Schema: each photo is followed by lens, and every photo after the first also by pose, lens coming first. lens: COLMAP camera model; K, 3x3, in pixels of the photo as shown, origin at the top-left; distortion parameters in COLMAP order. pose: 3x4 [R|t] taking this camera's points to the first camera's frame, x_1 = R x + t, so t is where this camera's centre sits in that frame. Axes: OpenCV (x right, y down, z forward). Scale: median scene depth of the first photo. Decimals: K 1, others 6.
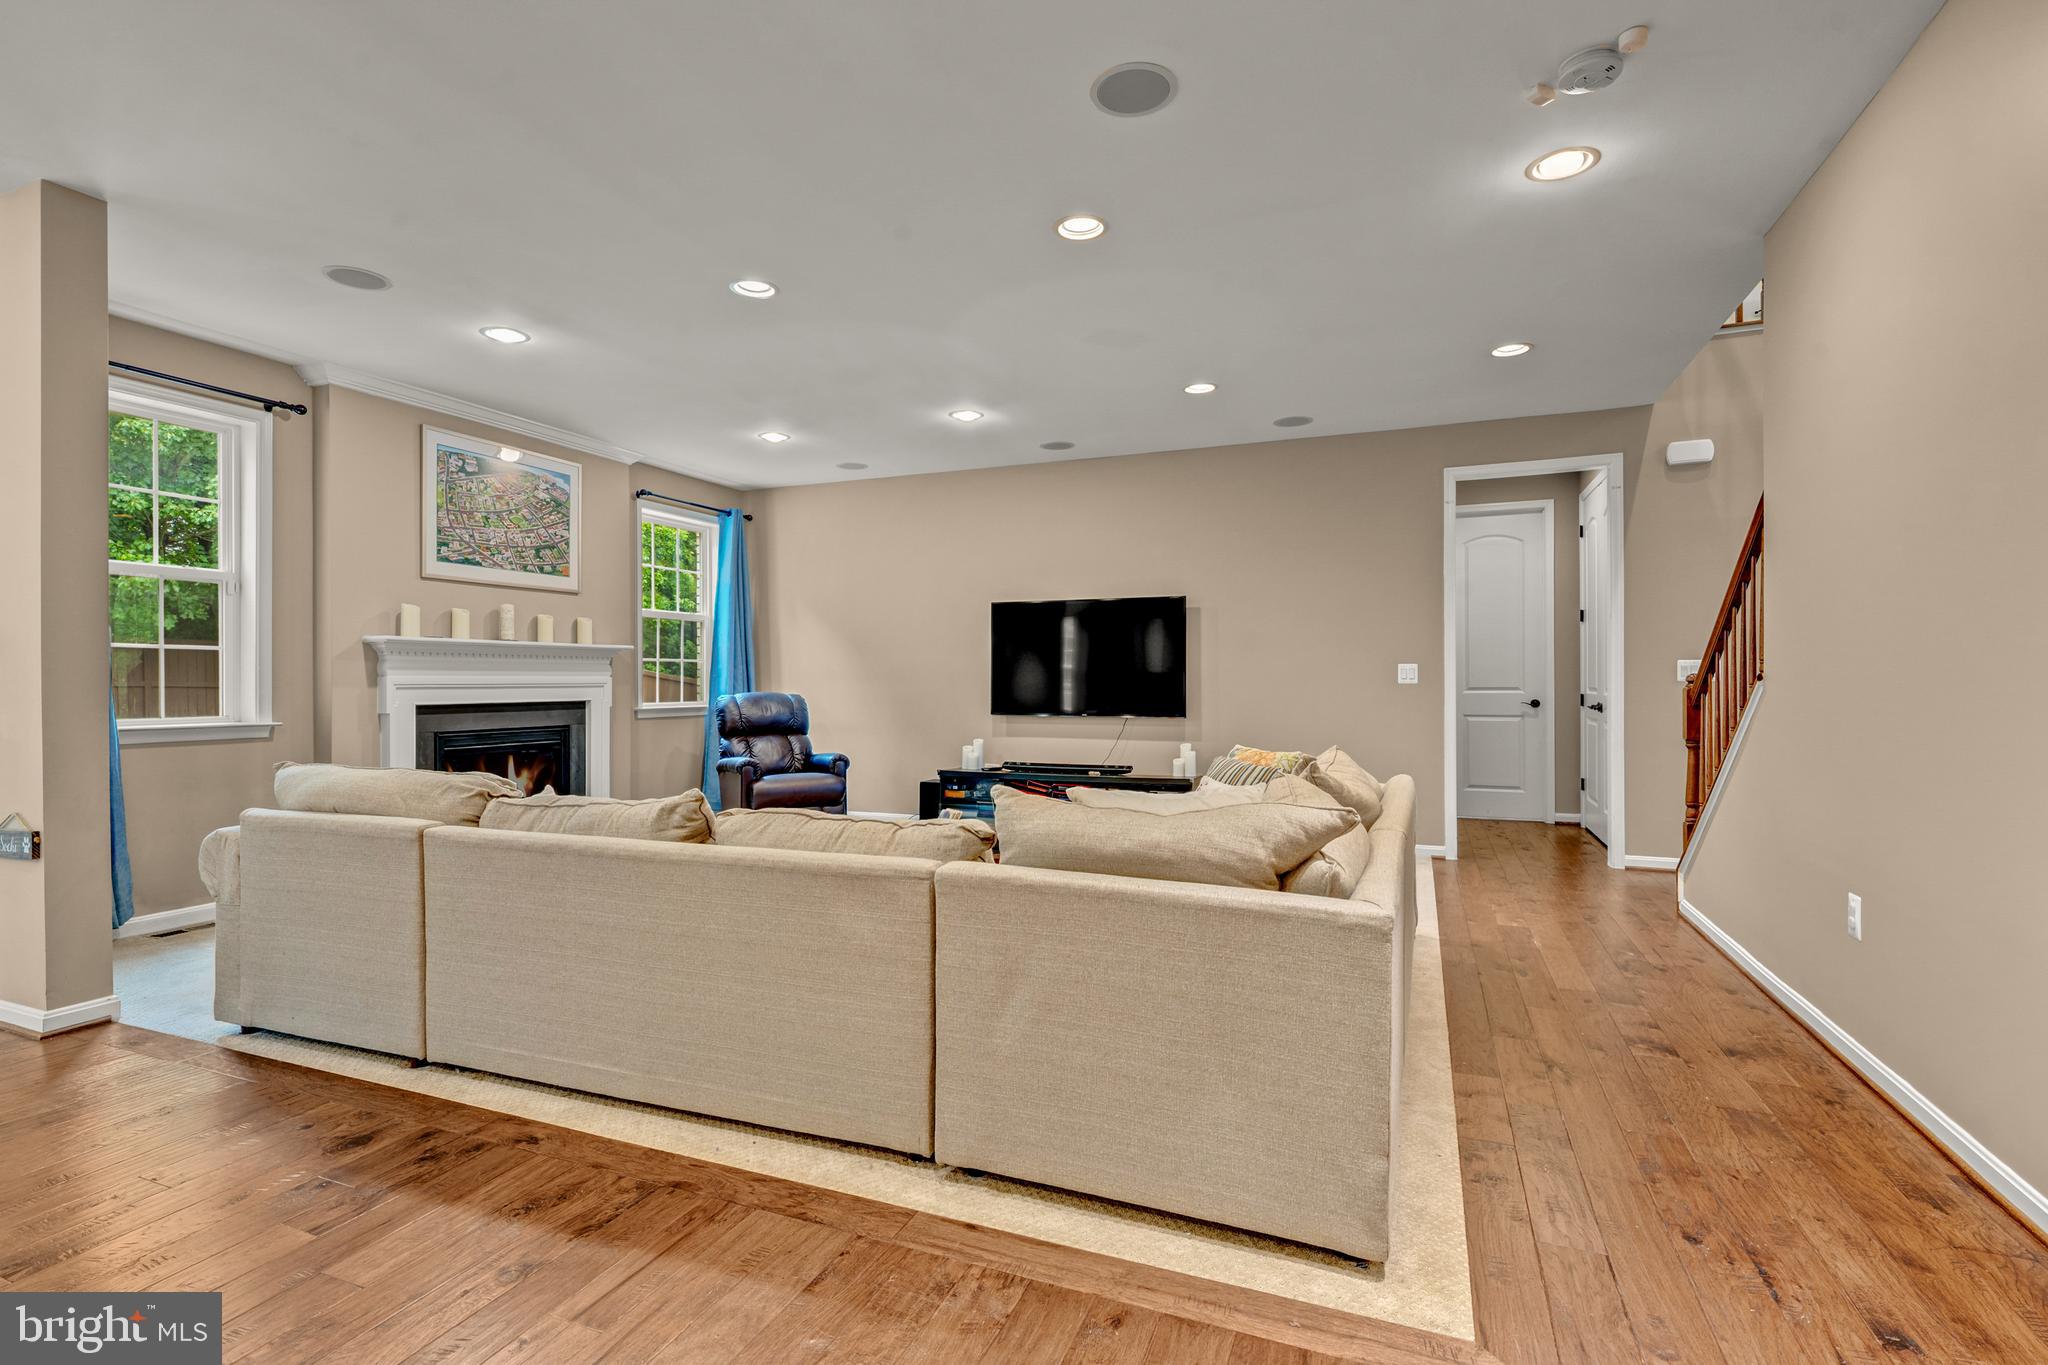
lens RADIAL K [[972.4, 0, 1017.0], [0, 972.4, 680.8], [0, 0, 1]] dist [0.003444, -0.000802]
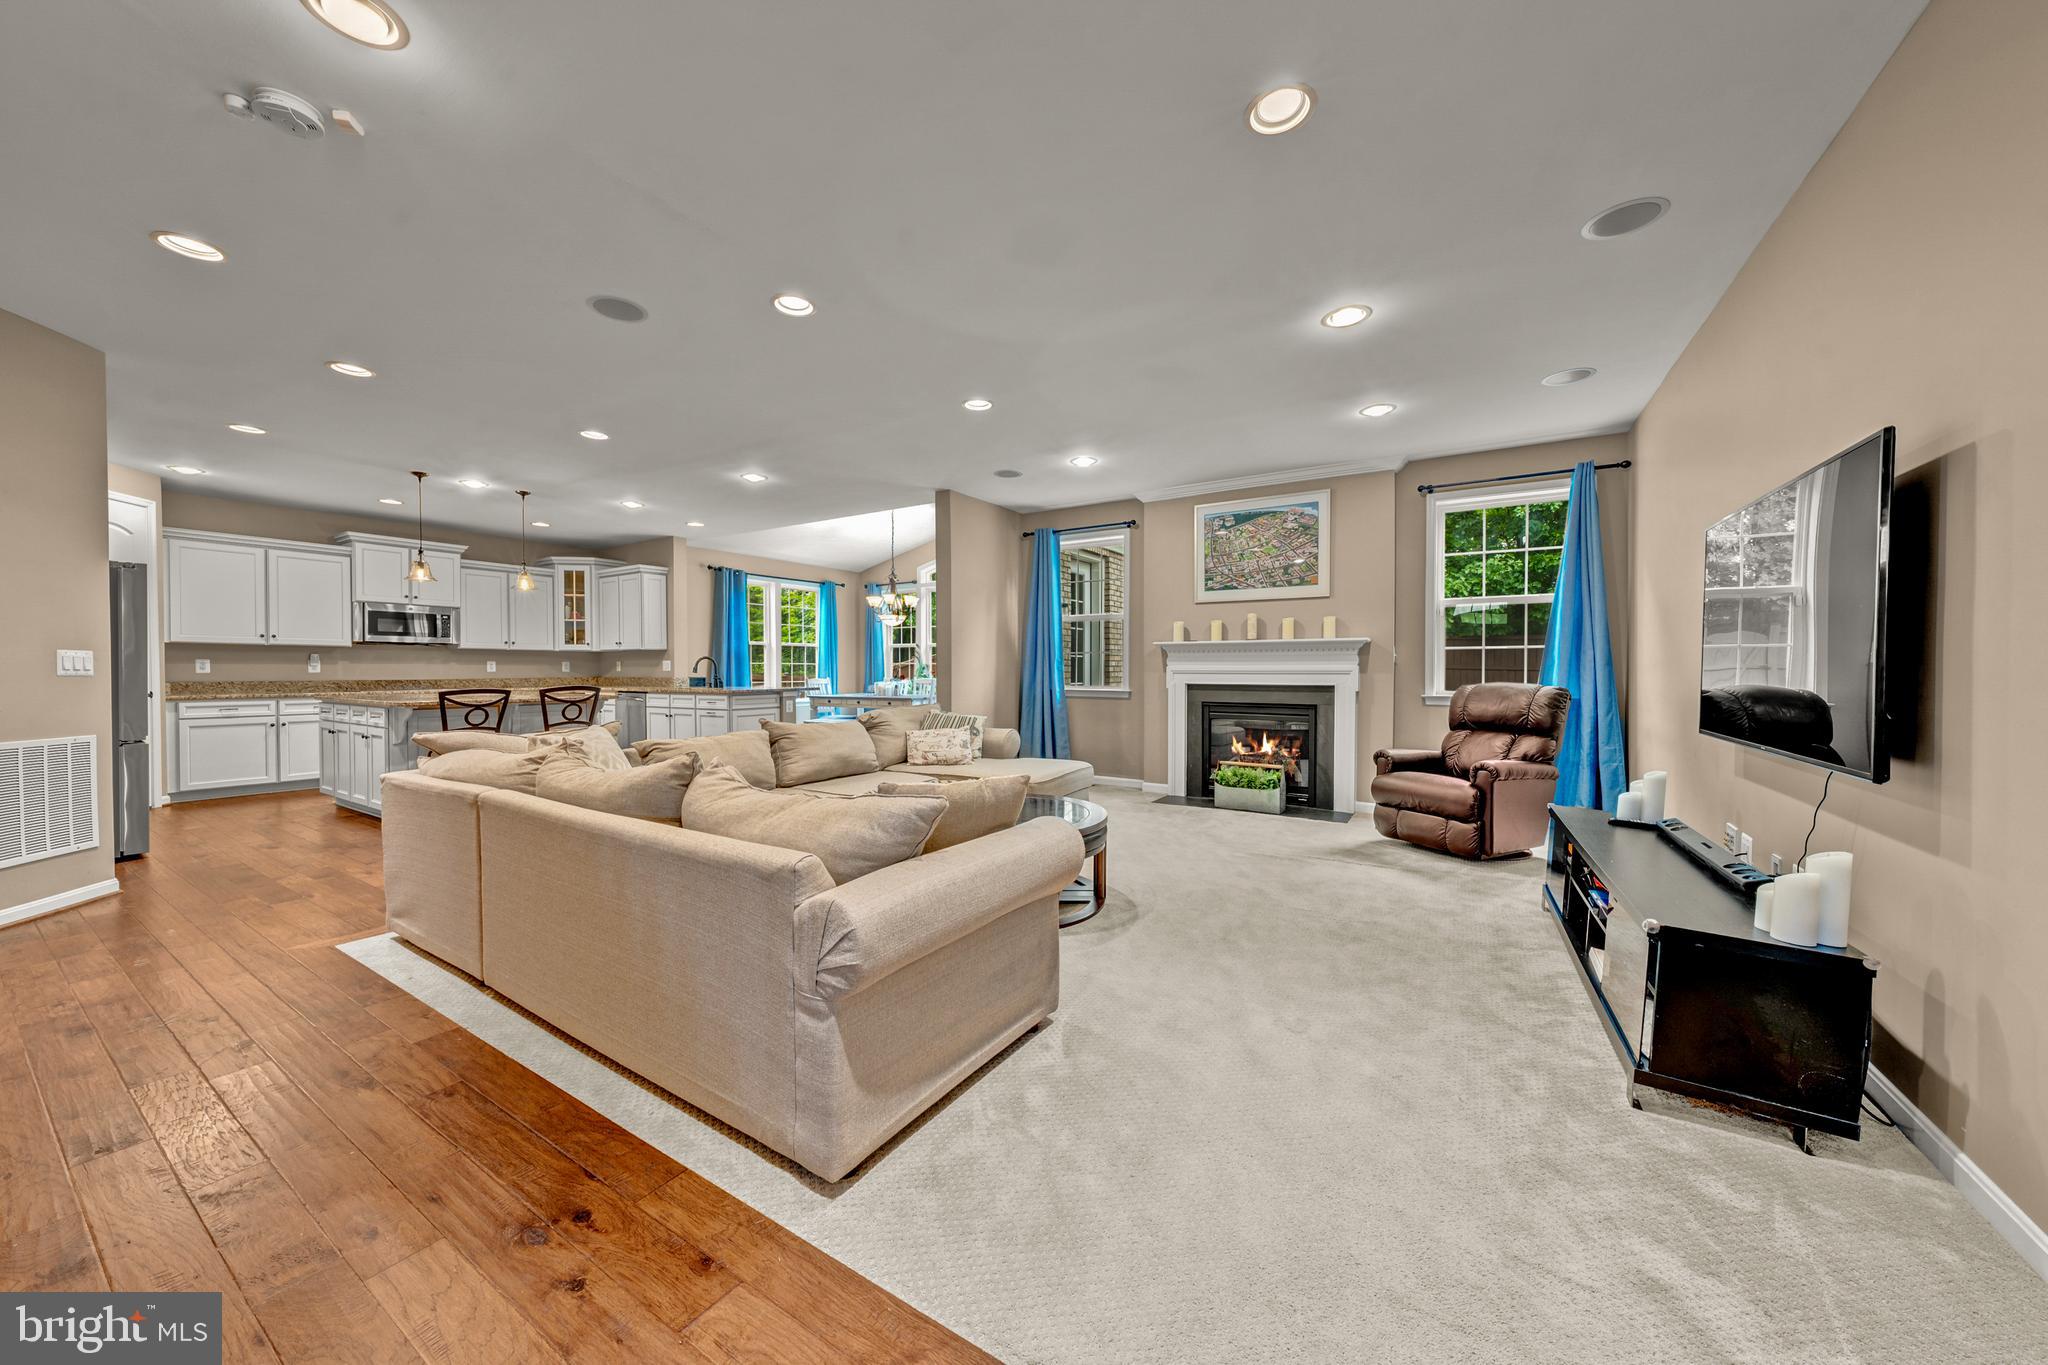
lens RADIAL K [[717.5, 0, 1016.8], [0, 717.5, 680.3], [0, 0, 1]] dist [-0.001866, -0.000178]
pose [[-0.173444, 0.020145, -0.984638, 0.528037], [0.001204, 0.999794, 0.020243, -0.004555], [0.984843, 0.002326, -0.173433, 0.823435]]
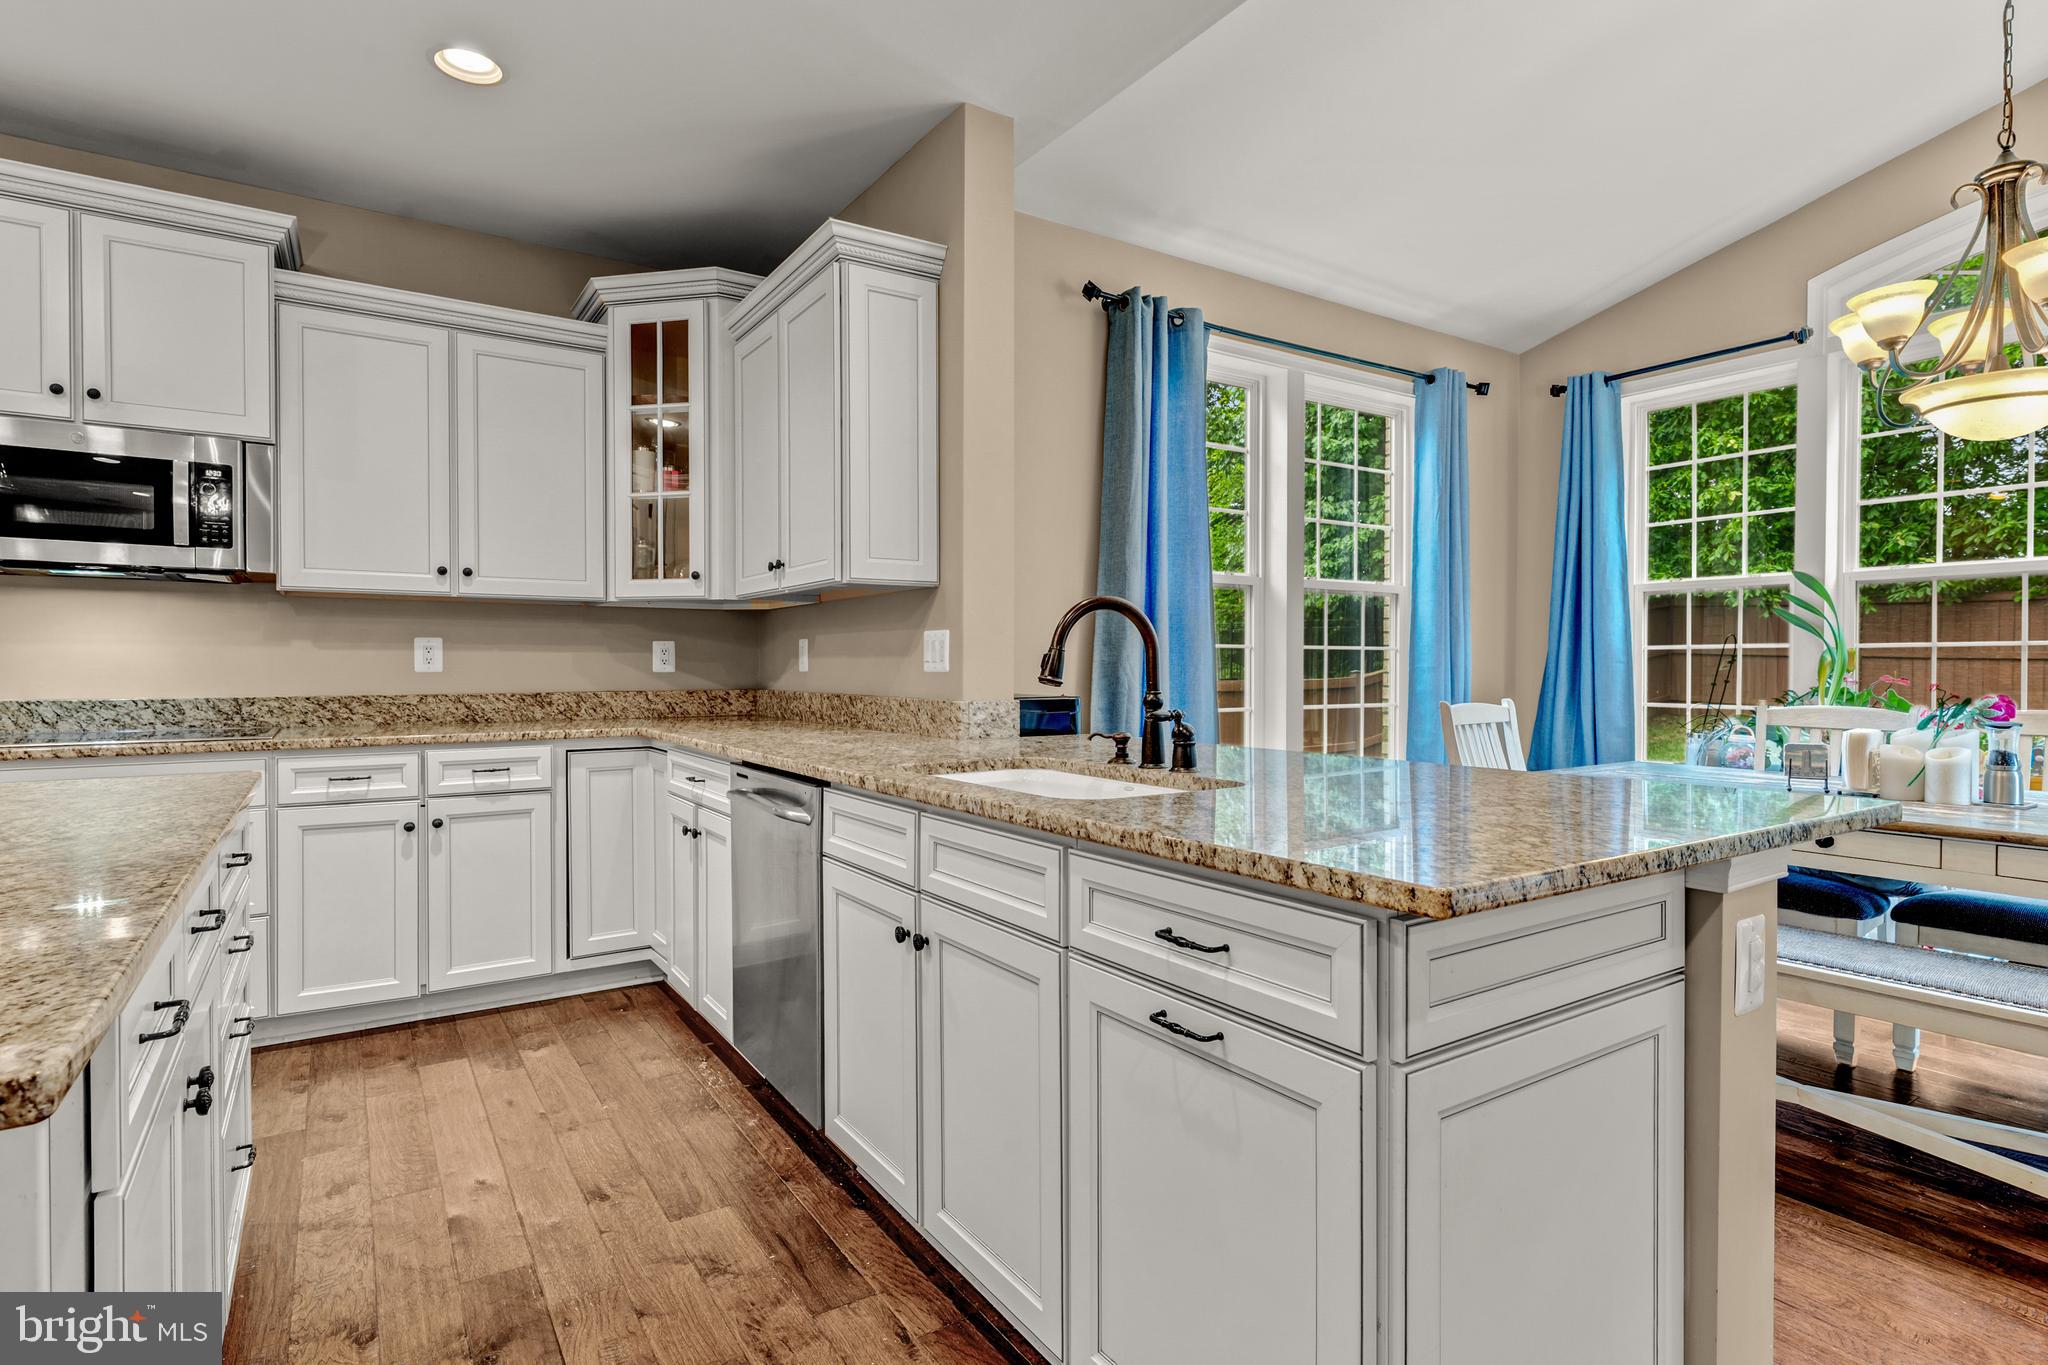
lens RADIAL K [[1033.3, 0, 1012.1], [0, 1033.3, 678.3], [0, 0, 1]] dist [0.003034, 0.000245]
pose [[-0.569298, 0.013315, -0.822023, -0.404372], [0.000521, 0.999874, 0.015834, 0.000202], [0.822131, 0.008586, -0.569234, 0.178582]]
